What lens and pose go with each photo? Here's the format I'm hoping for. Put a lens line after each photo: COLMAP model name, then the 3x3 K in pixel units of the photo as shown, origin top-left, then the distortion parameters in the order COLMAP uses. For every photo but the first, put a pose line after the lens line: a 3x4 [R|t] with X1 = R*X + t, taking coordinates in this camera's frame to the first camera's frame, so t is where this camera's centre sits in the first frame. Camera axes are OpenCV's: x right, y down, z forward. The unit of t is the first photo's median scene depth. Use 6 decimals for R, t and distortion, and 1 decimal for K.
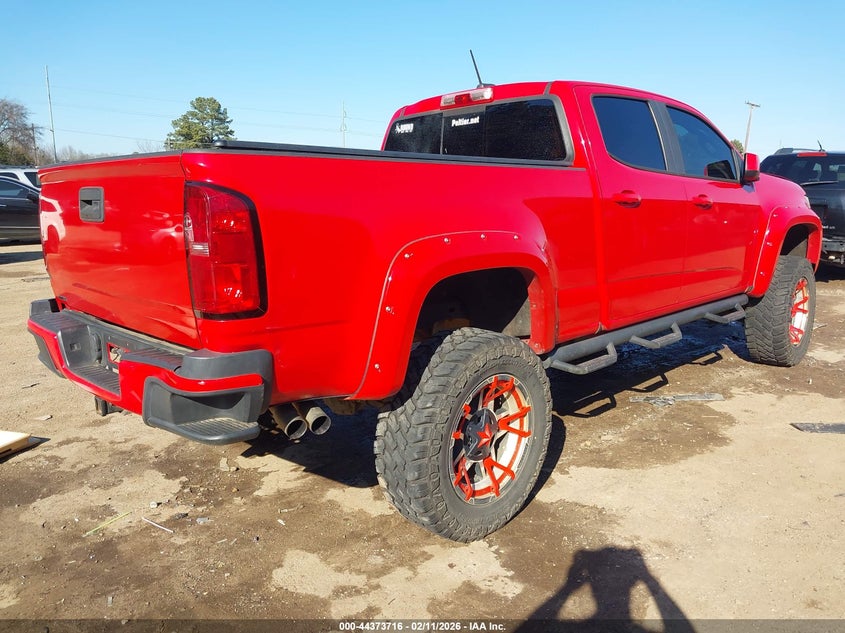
lens RADIAL K [[647.6, 0, 422.5], [0, 647.6, 316.5], [0, 0, 1]] dist [0.046478, 0.003345]
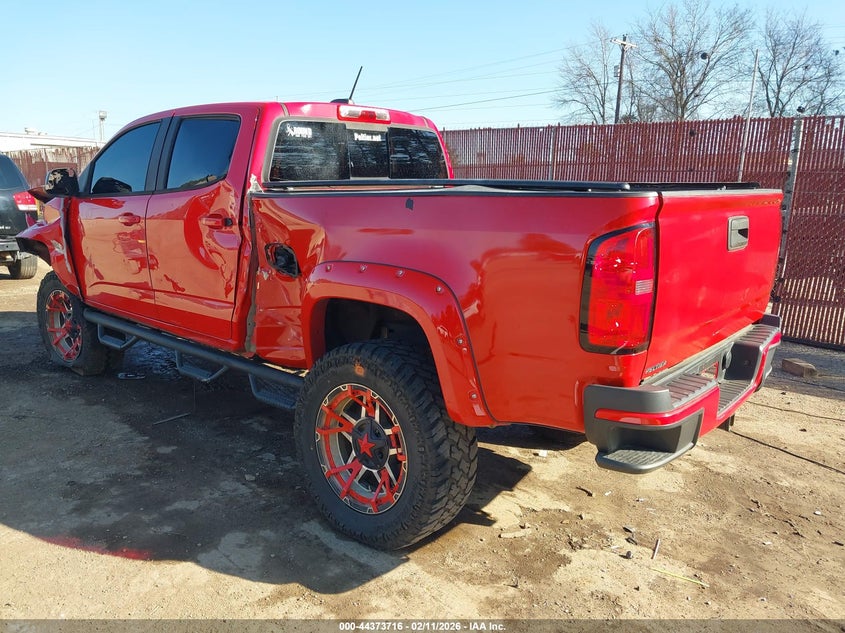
lens RADIAL K [[616.3, 0, 422.5], [0, 616.3, 316.5], [0, 0, 1]] dist [0.004908, -0.000407]
pose [[-0.038204, -0.202439, 0.978549, -1.028553], [0.175631, 0.962660, 0.206008, -0.235694], [-0.983715, 0.179734, -0.001223, 1.064325]]
